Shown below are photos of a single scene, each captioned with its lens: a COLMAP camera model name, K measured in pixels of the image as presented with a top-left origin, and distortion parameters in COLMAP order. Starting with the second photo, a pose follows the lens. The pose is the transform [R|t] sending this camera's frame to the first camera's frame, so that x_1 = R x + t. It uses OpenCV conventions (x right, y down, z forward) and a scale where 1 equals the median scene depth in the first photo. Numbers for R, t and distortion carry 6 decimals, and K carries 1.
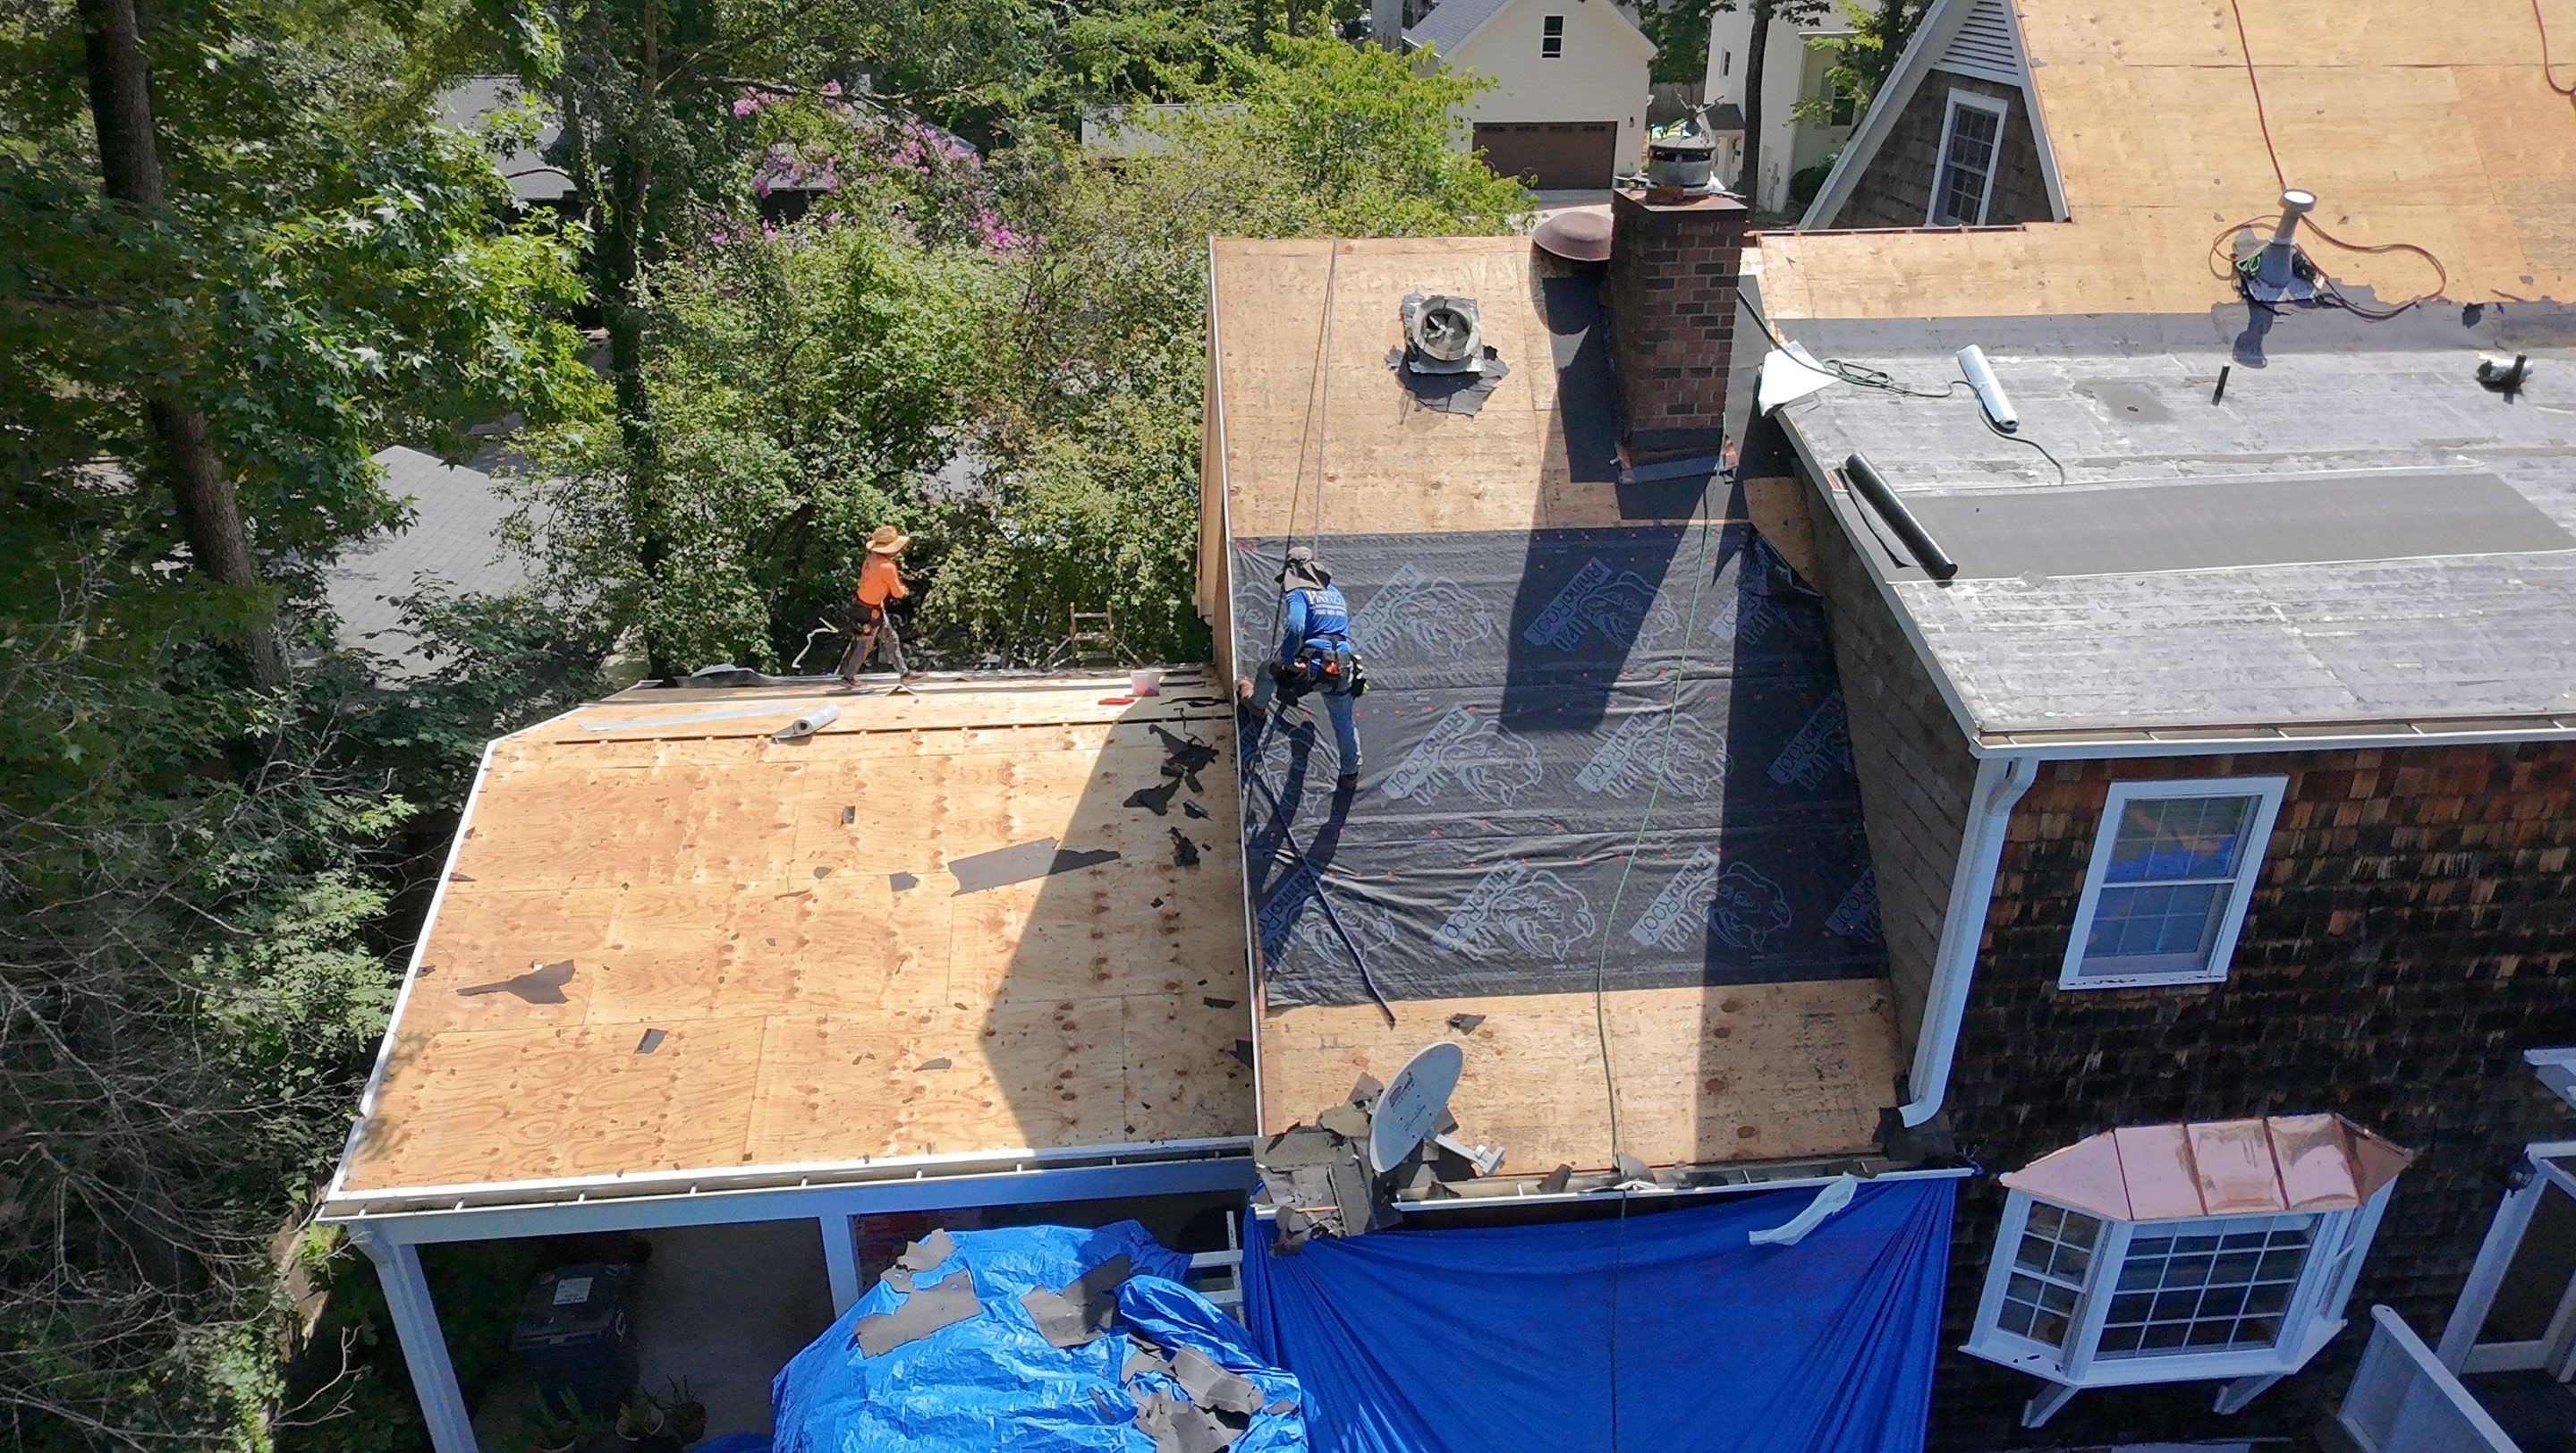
lens RADIAL K [[1707.4, 0, 1272.2], [0, 1707.4, 743.3], [0, 0, 1]] dist [0.003069, 0.000145]
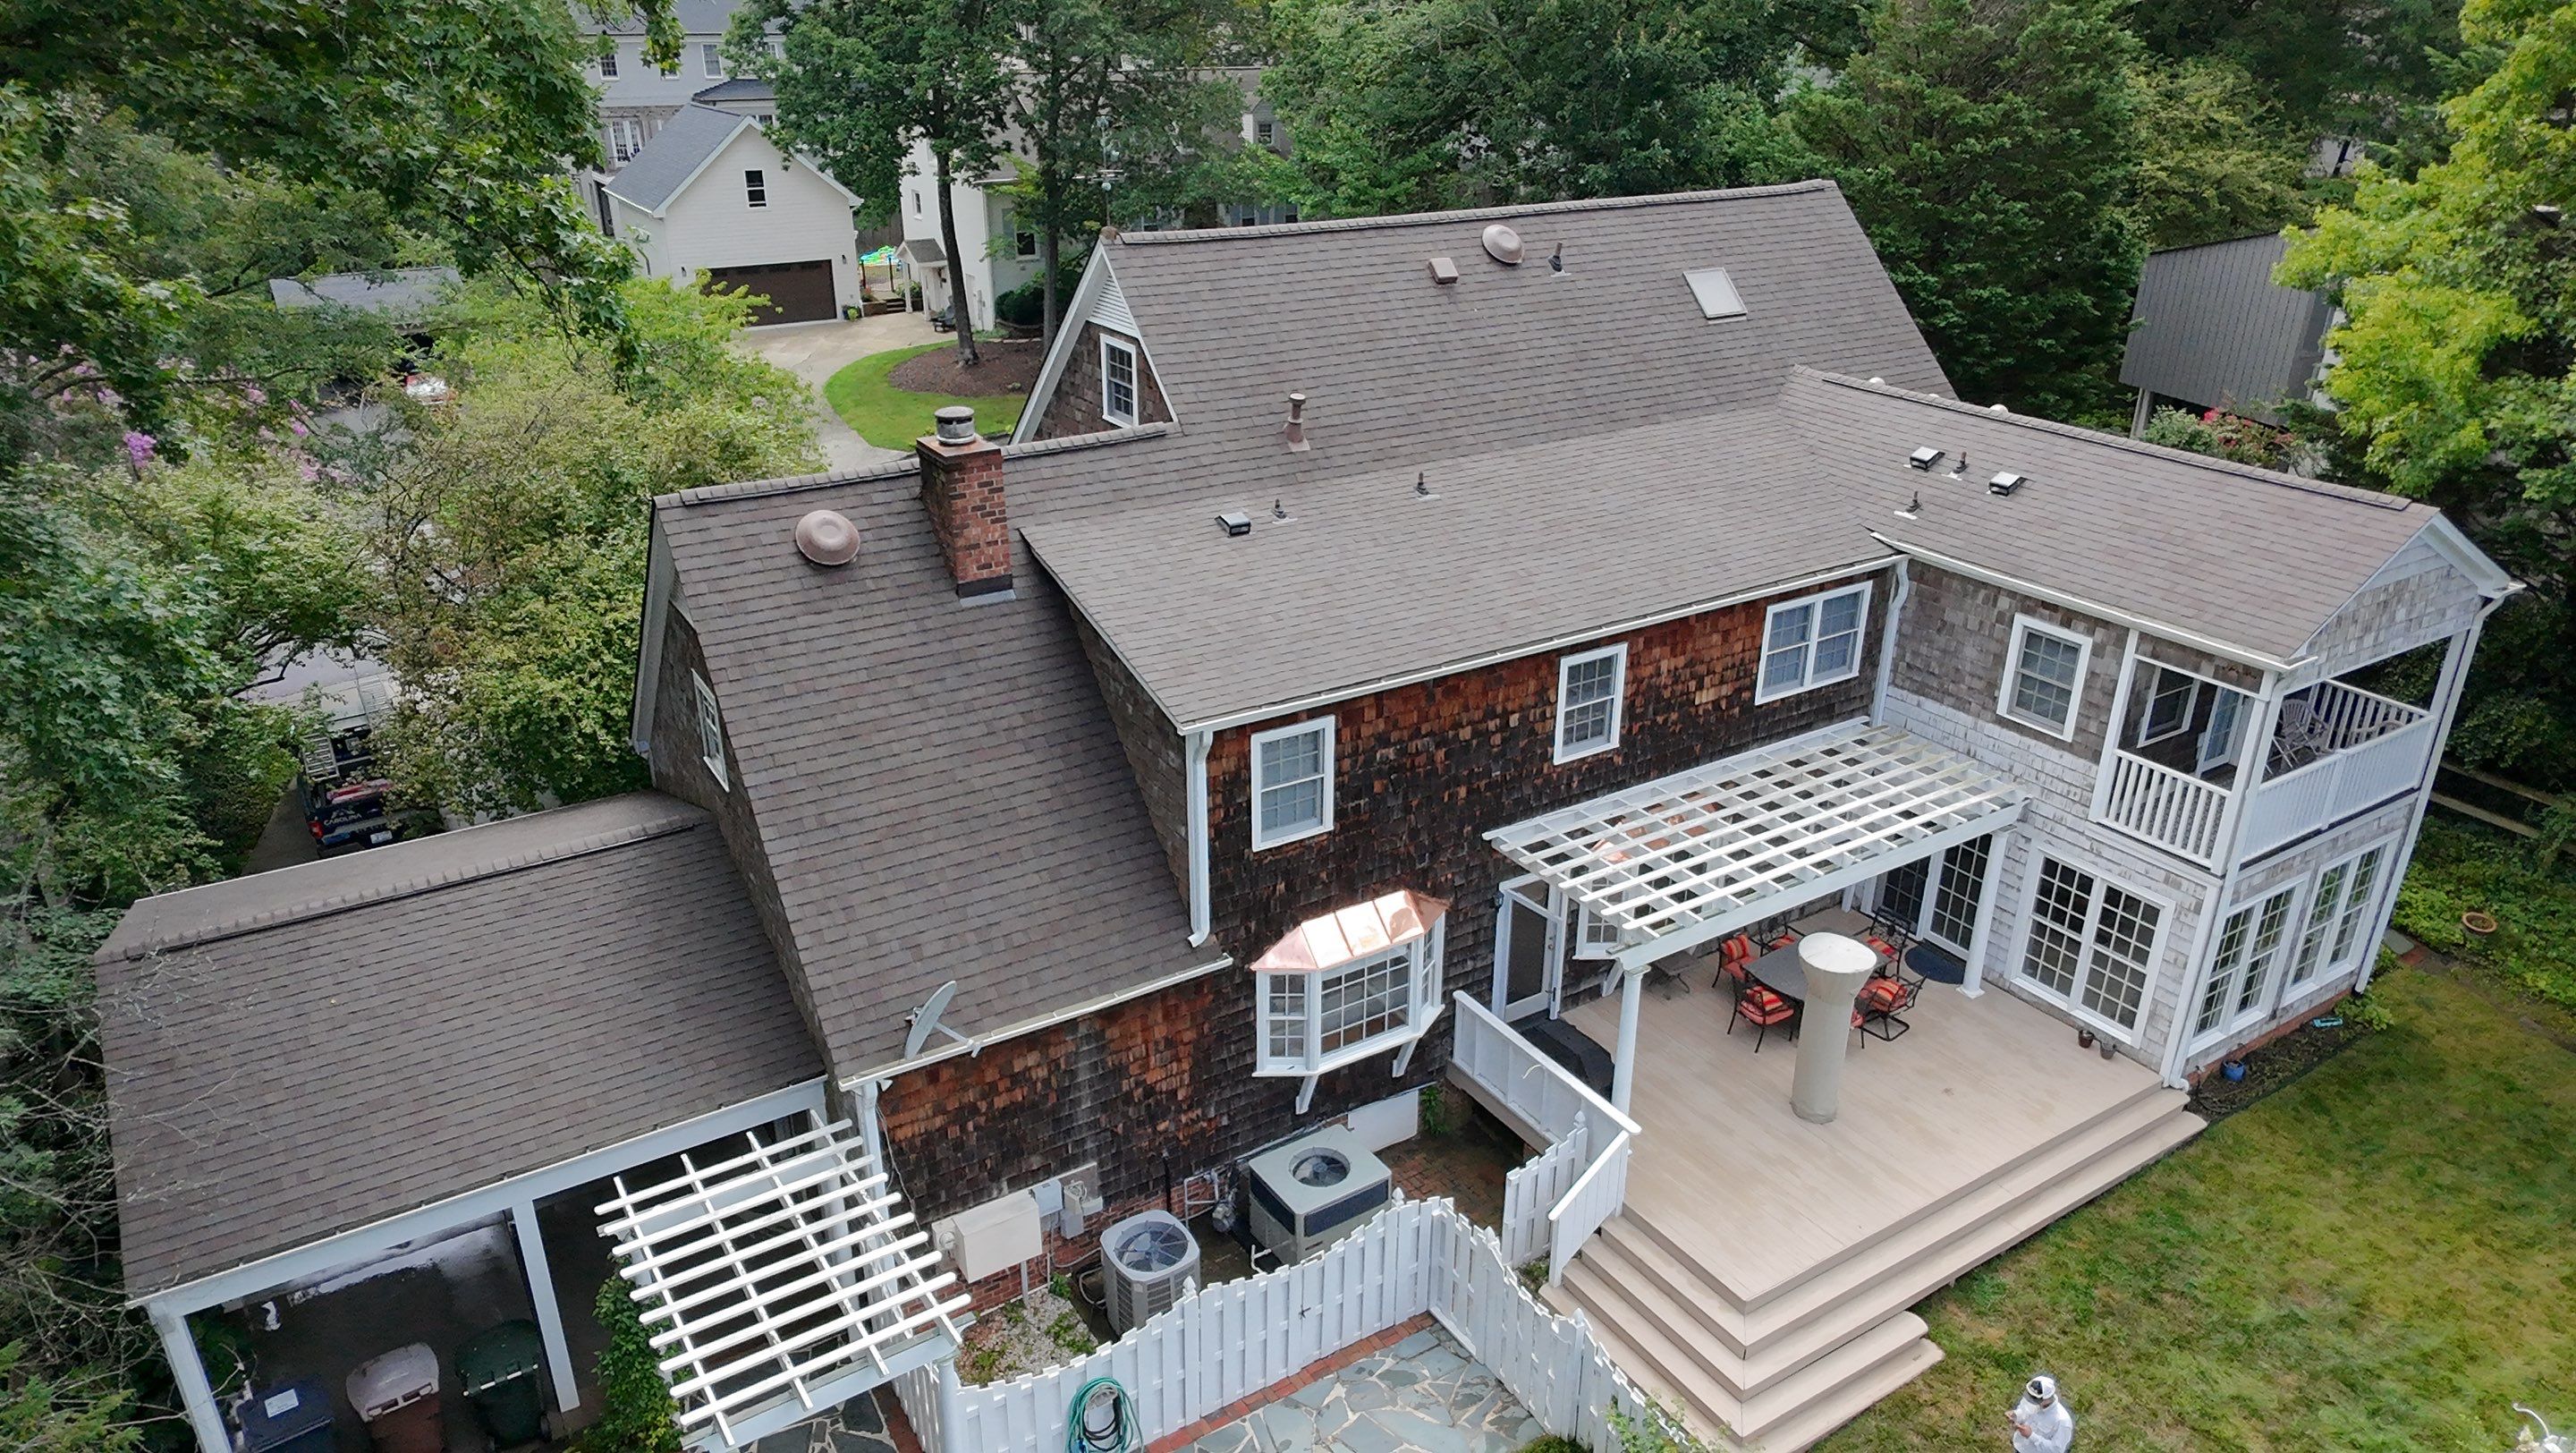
lens RADIAL K [[1644.6, 0, 1290.2], [0, 1644.6, 736.9], [0, 0, 1]] dist [0.007988, 0.001031]
pose [[0.895703, -0.186953, 0.403441, -0.193465], [0.206361, 0.978465, -0.004737, 0.038193], [-0.393867, 0.087498, 0.914994, -0.638452]]
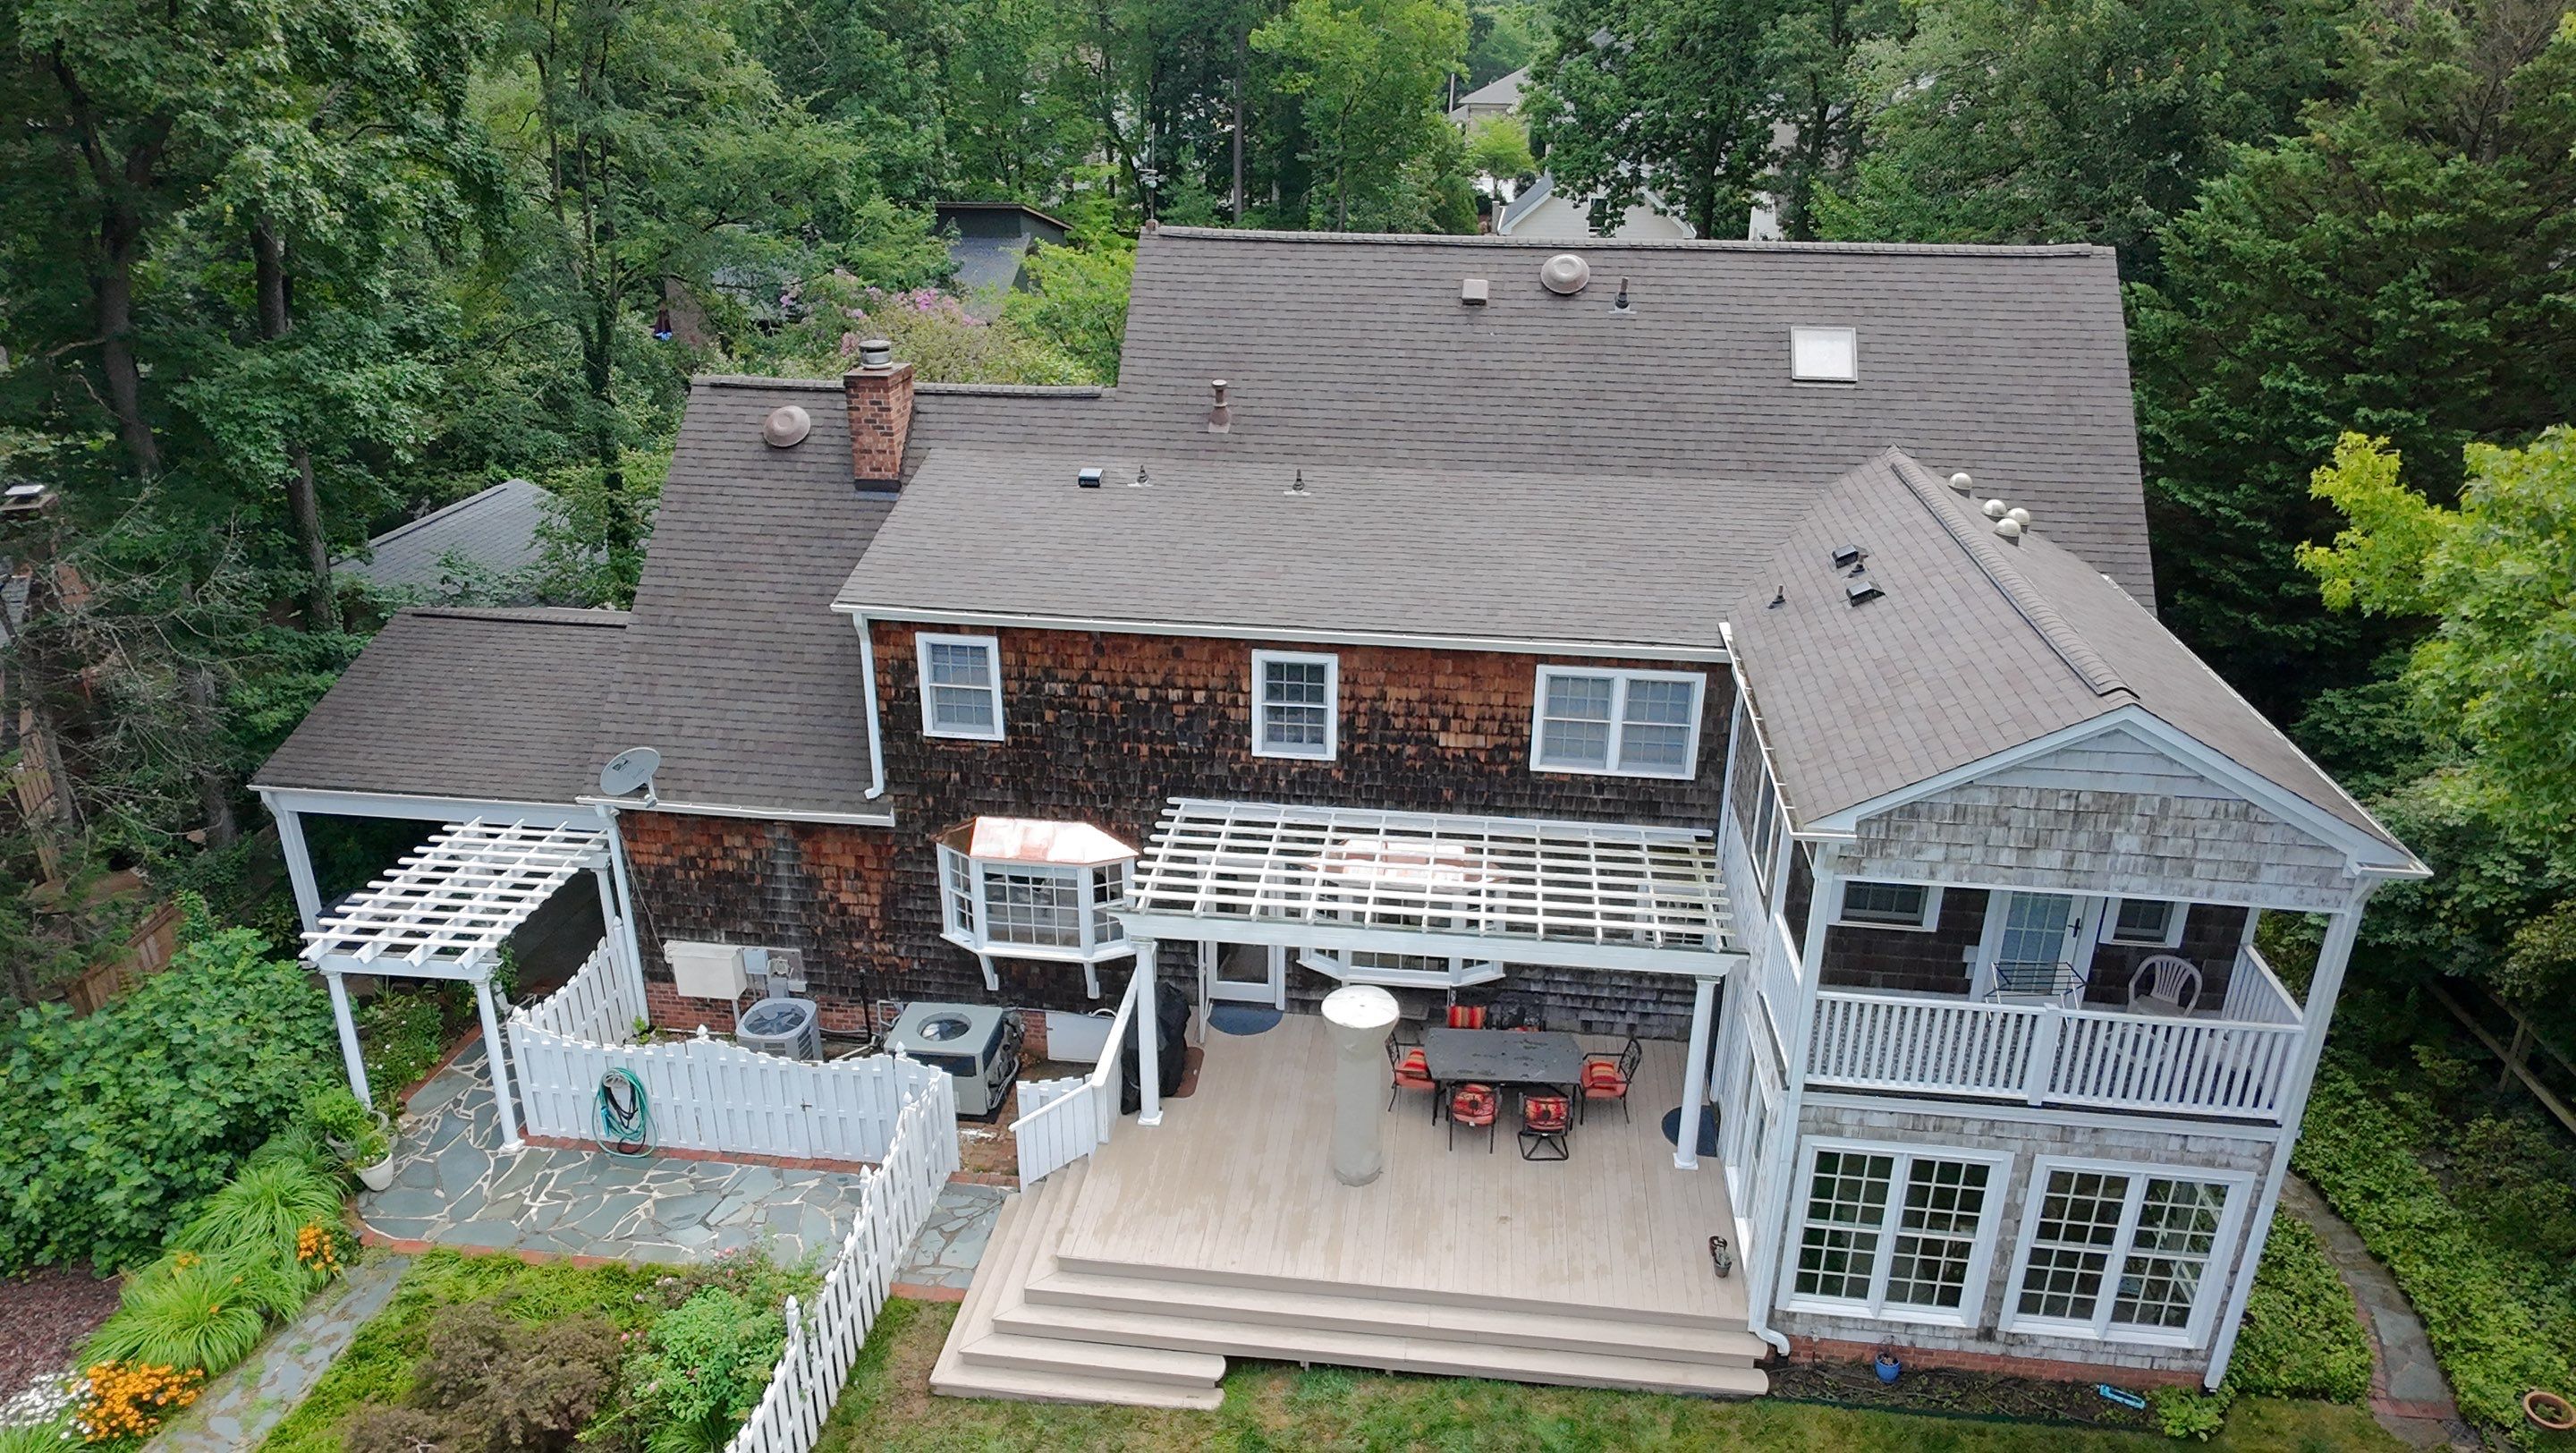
lens RADIAL K [[1644.6, 0, 1290.2], [0, 1644.6, 736.9], [0, 0, 1]] dist [0.007988, 0.001031]
pose [[0.975130, 0.087889, -0.203463, 1.313625], [-0.102833, 0.992634, -0.064061, 0.227251], [0.196334, 0.083391, 0.976985, -0.929784]]
